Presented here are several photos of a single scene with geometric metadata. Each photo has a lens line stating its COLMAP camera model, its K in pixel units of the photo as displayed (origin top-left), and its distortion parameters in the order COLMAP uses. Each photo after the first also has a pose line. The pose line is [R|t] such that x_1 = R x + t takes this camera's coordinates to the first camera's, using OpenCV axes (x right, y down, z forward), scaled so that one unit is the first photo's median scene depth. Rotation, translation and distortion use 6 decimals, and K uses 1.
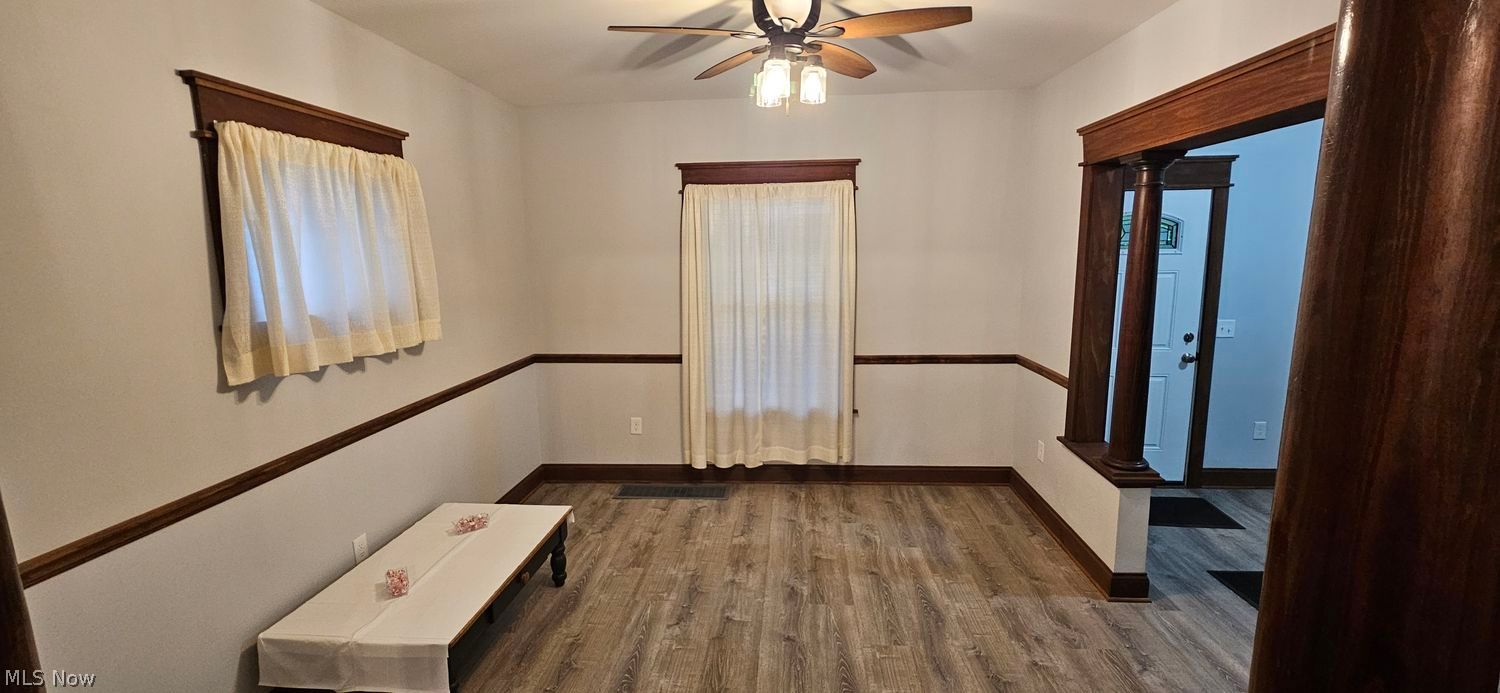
lens RADIAL K [[612.0, 0, 750.3], [0, 612.0, 343.2], [0, 0, 1]] dist [-0.000621, 0.000801]
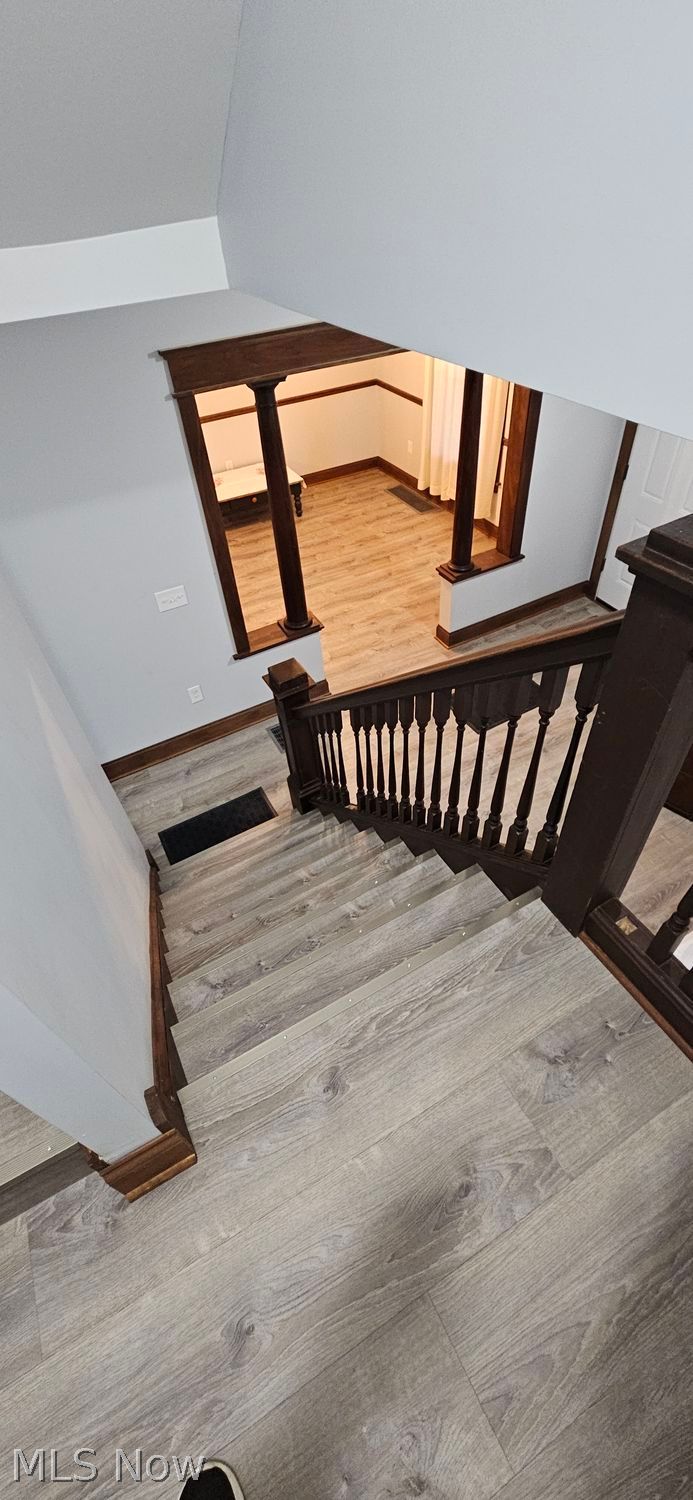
lens RADIAL K [[612.0, 0, 350.8], [0, 612.0, 750.6], [0, 0, 1]] dist [-0.000621, 0.000801]
pose [[0.535393, 0.591057, -0.603329, 1.232084], [-0.083959, 0.748041, 0.658320, -0.325346], [0.840420, -0.301805, 0.450120, -0.038866]]
